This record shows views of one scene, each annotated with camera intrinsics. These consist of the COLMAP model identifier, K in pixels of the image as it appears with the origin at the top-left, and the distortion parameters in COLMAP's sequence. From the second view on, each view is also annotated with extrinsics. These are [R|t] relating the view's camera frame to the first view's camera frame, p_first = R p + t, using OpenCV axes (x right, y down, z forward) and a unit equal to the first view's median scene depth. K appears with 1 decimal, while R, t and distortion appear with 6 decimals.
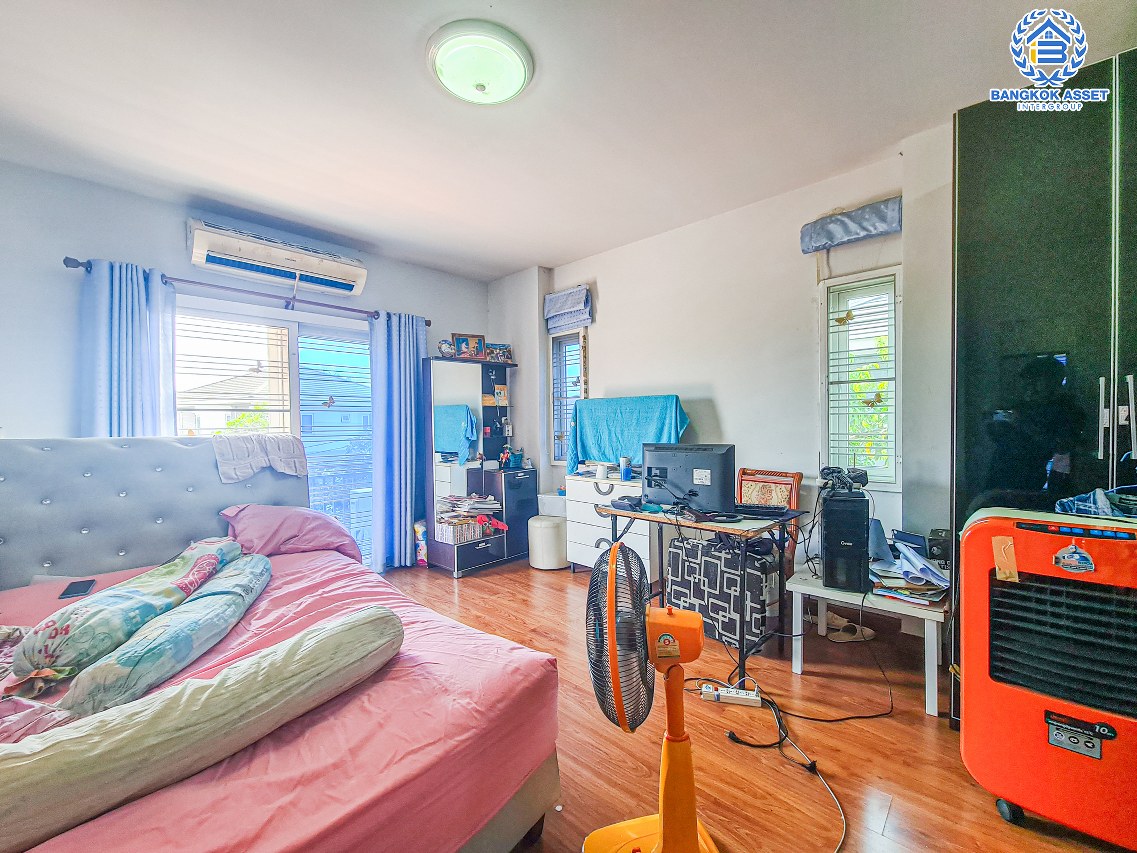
lens RADIAL K [[466.4, 0, 569.9], [0, 466.4, 431.9], [0, 0, 1]] dist [-0.014036, -0.000519]
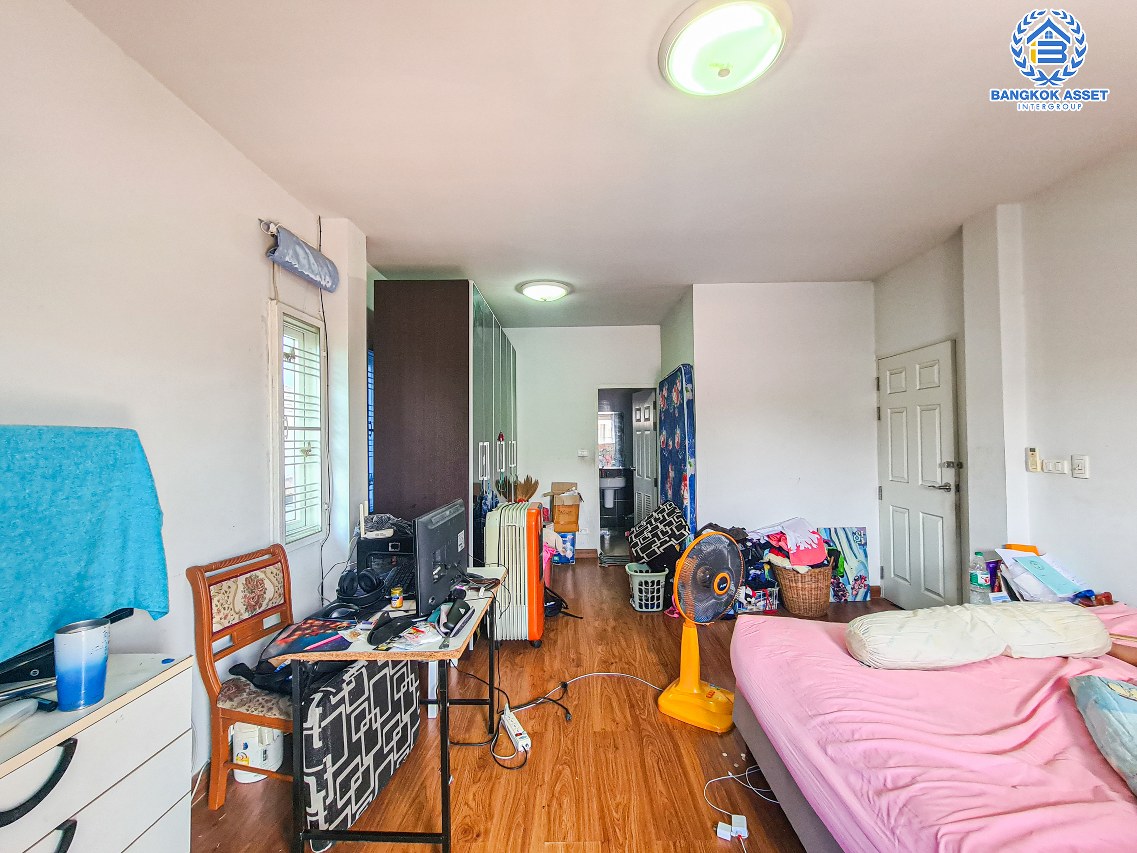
lens RADIAL K [[466.4, 0, 569.9], [0, 466.4, 431.9], [0, 0, 1]] dist [-0.014036, -0.000519]
pose [[-0.666880, 0.027128, 0.744671, -0.422831], [0.032174, 0.999453, -0.007597, -0.080252], [-0.744470, 0.018893, -0.667388, 1.240916]]
